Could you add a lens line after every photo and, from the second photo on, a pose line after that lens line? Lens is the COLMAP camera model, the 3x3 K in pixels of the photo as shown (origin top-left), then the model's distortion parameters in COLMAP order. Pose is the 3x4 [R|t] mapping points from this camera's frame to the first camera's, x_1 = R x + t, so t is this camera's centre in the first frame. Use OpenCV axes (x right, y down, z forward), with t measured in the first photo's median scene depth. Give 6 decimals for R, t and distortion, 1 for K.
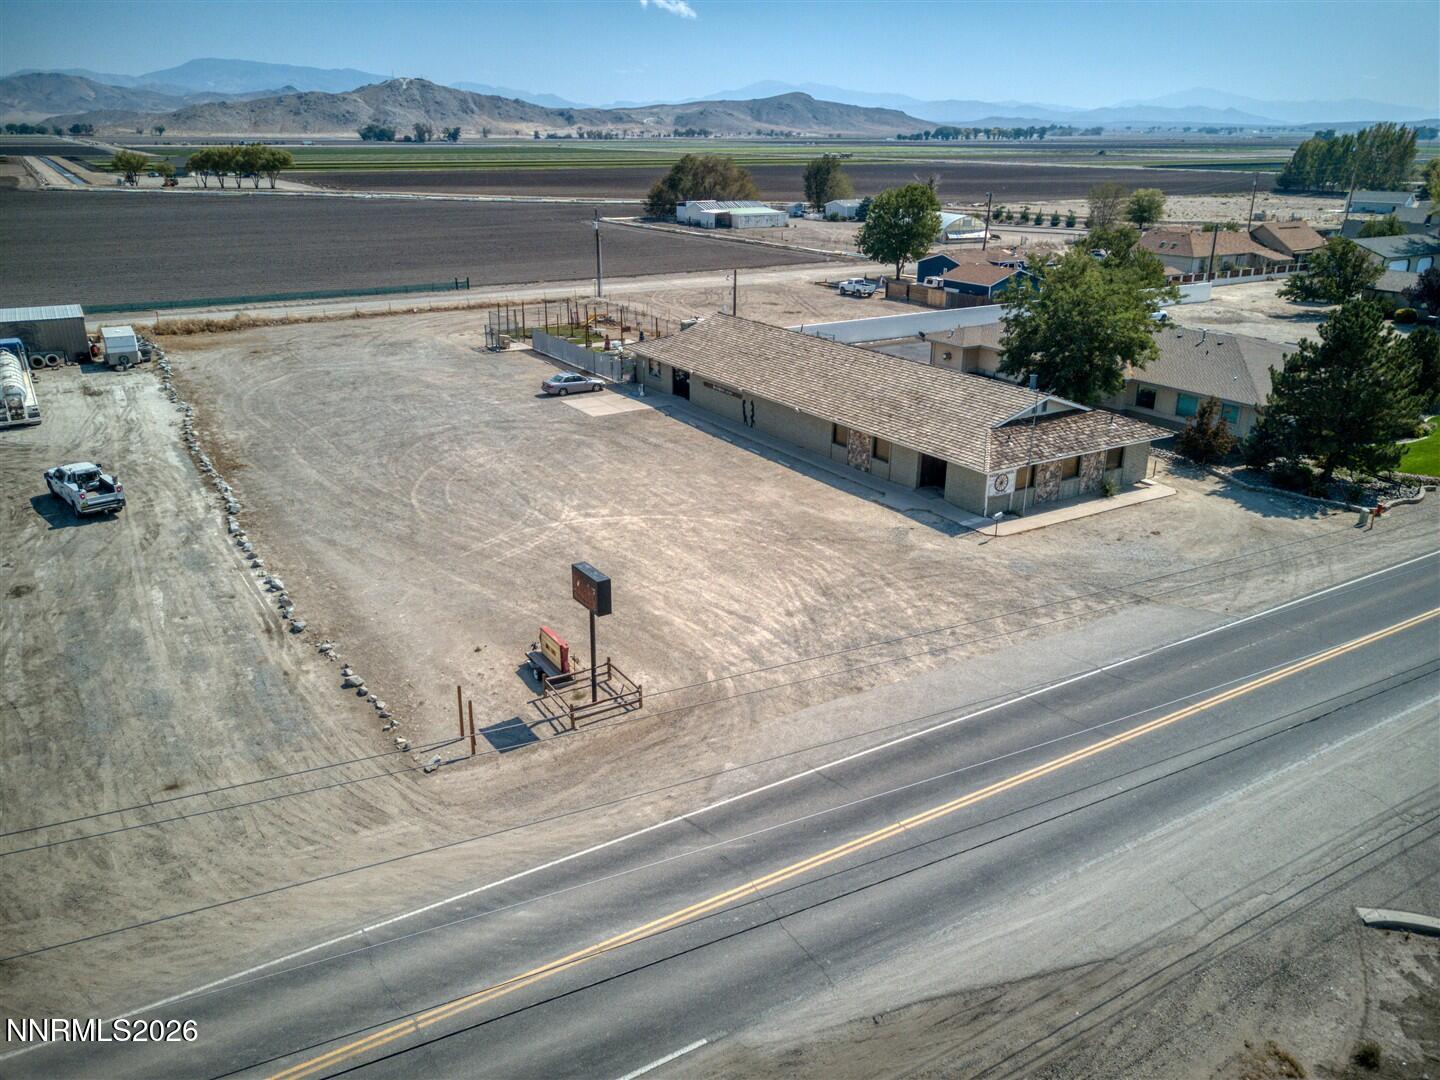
lens RADIAL K [[1097.6, 0, 713.2], [0, 1097.6, 537.9], [0, 0, 1]] dist [0.012990, -0.004722]
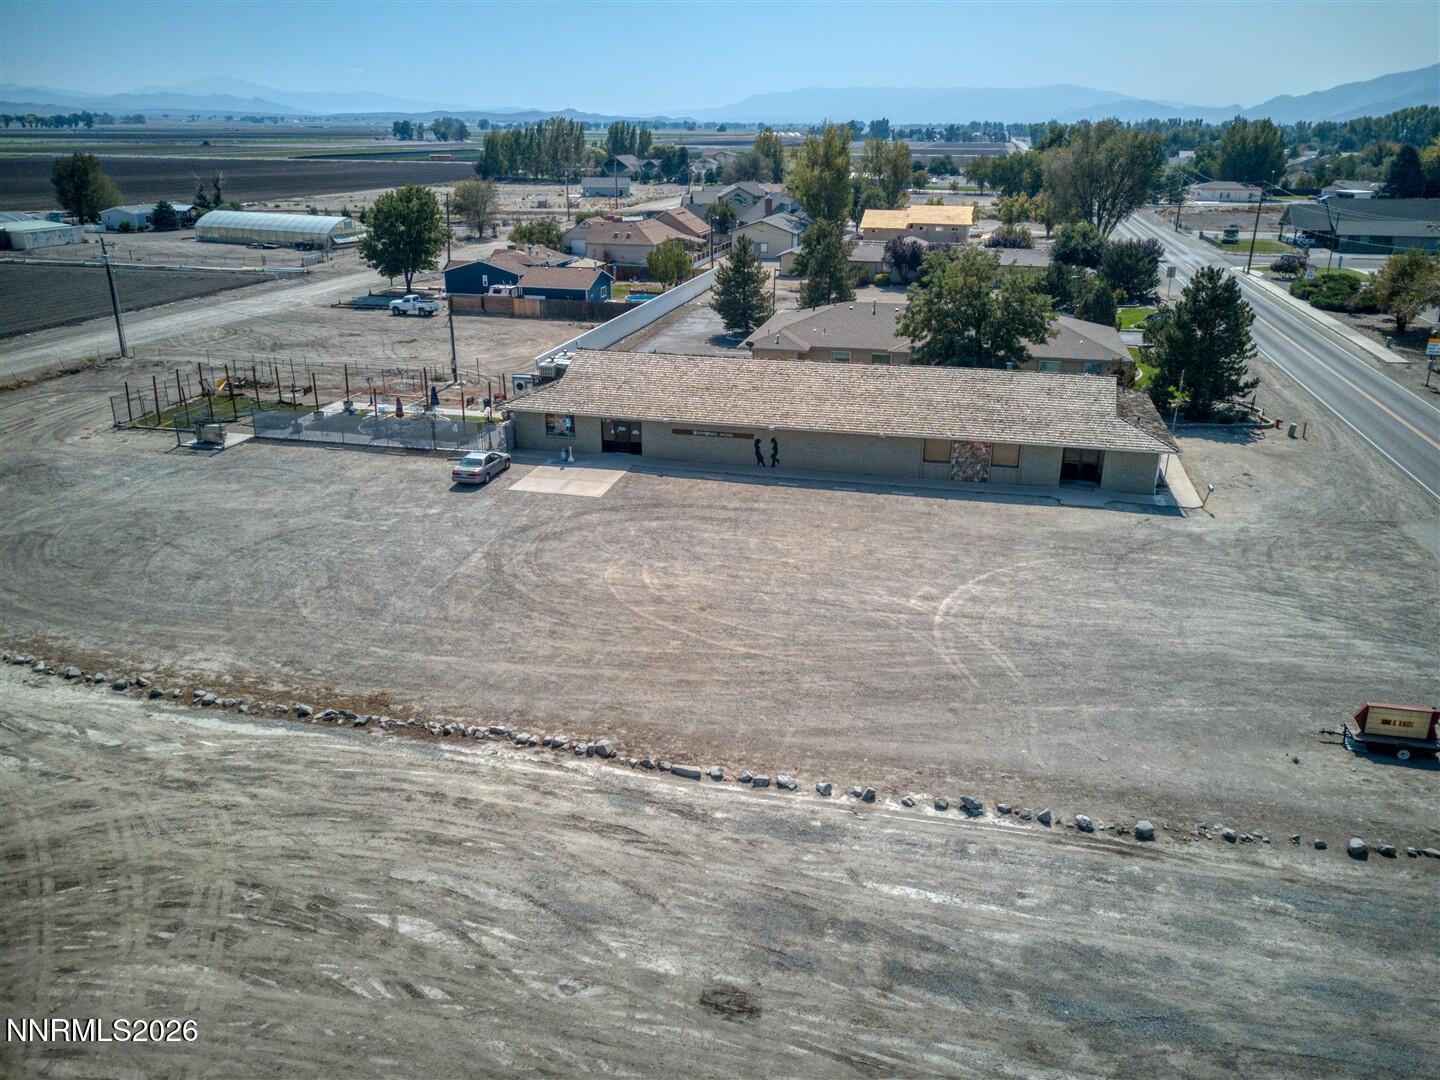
lens RADIAL K [[1097.6, 0, 713.2], [0, 1097.6, 537.9], [0, 0, 1]] dist [0.012990, -0.004722]
pose [[0.709353, -0.248177, 0.659717, -0.751063], [0.242276, 0.964785, 0.102435, -0.185628], [-0.661907, 0.087171, 0.744500, 0.465426]]
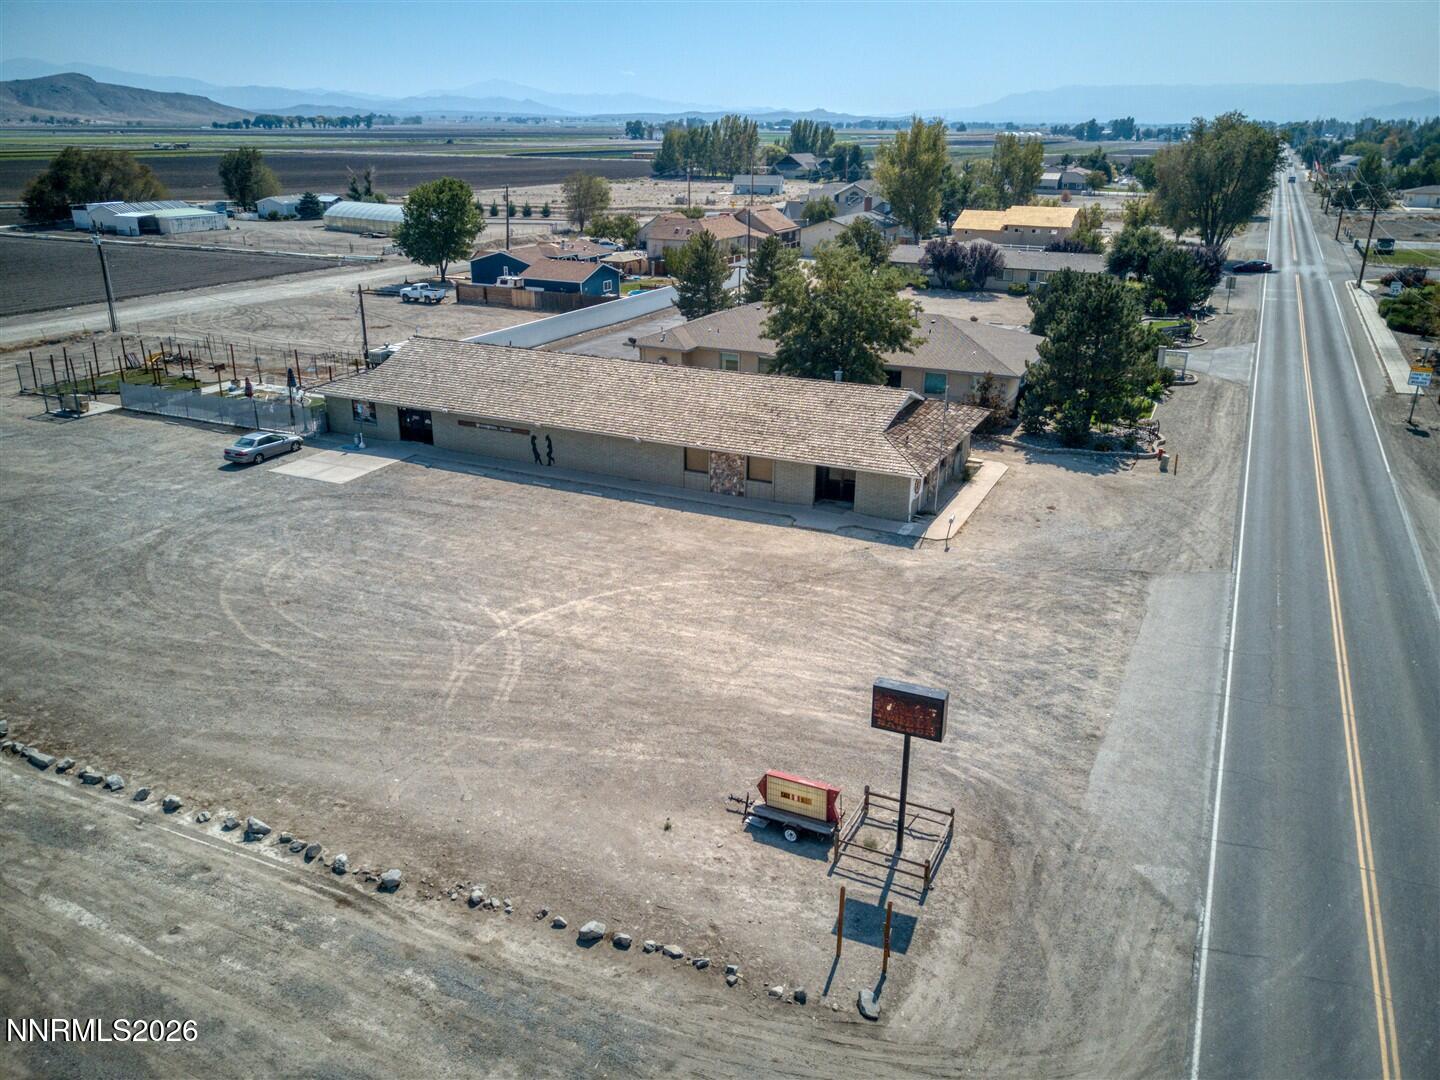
lens RADIAL K [[1097.6, 0, 713.2], [0, 1097.6, 537.9], [0, 0, 1]] dist [0.012990, -0.004722]
pose [[0.842334, -0.189362, 0.504595, -0.375857], [0.184813, 0.980964, 0.059618, -0.091367], [-0.506279, 0.043037, 0.861295, 0.241805]]
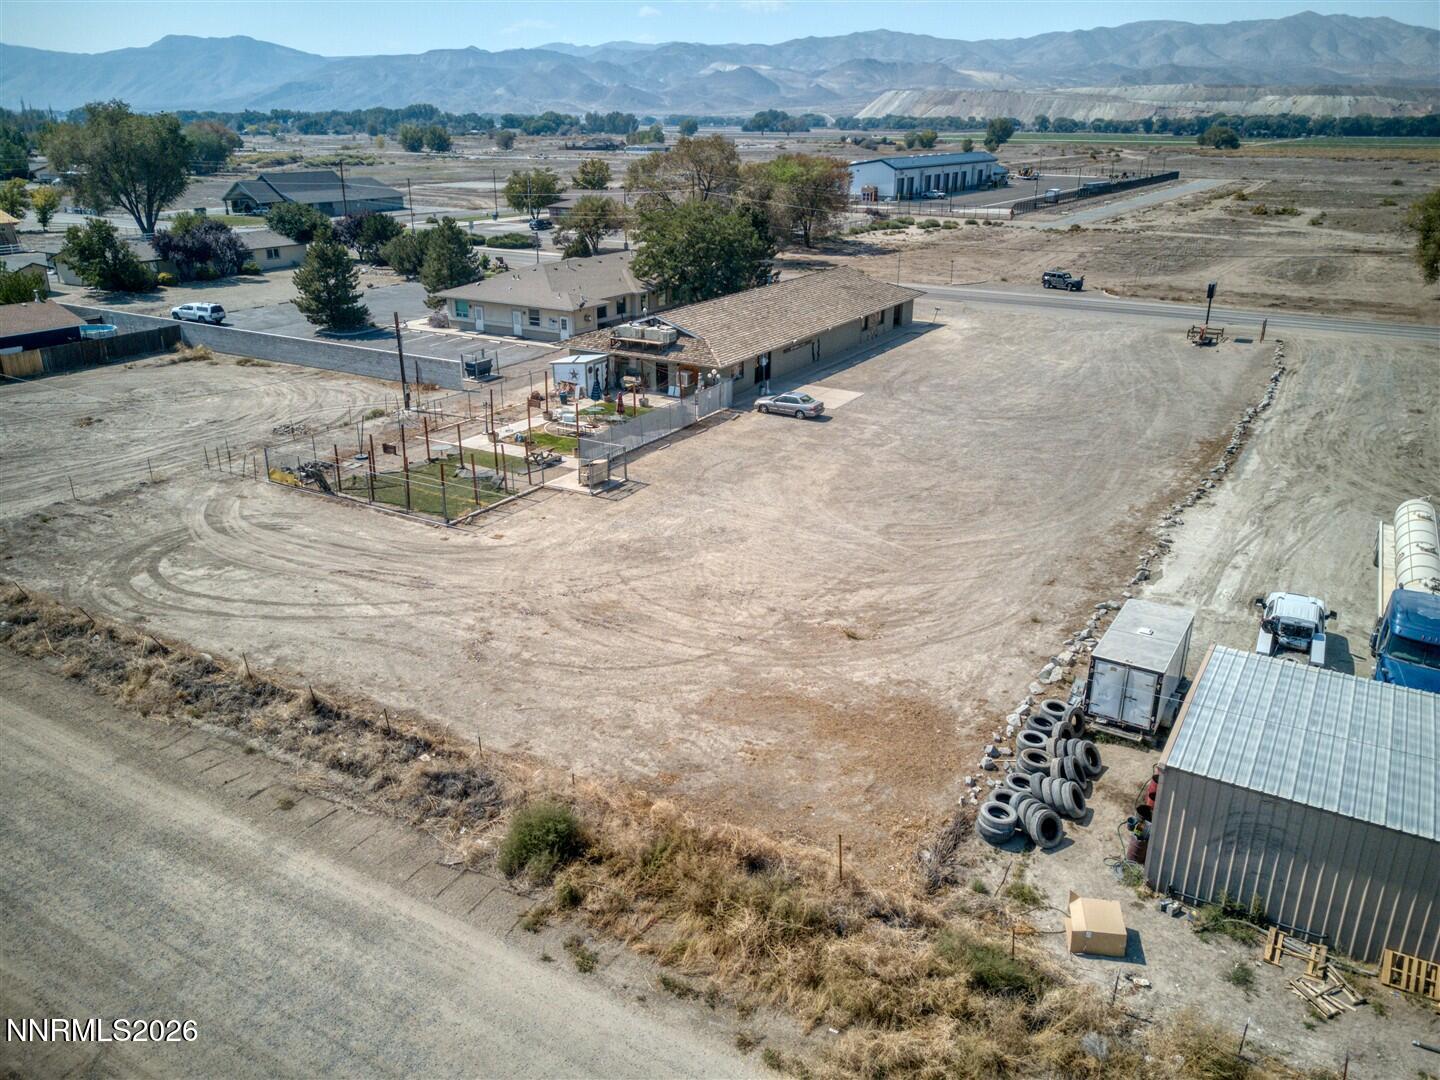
lens RADIAL K [[1097.6, 0, 713.2], [0, 1097.6, 537.9], [0, 0, 1]] dist [0.012990, -0.004722]
pose [[-0.463477, -0.321616, 0.825683, -1.230759], [0.303206, 0.817999, 0.488820, -0.716180], [-0.832620, 0.476909, -0.281608, 1.917632]]
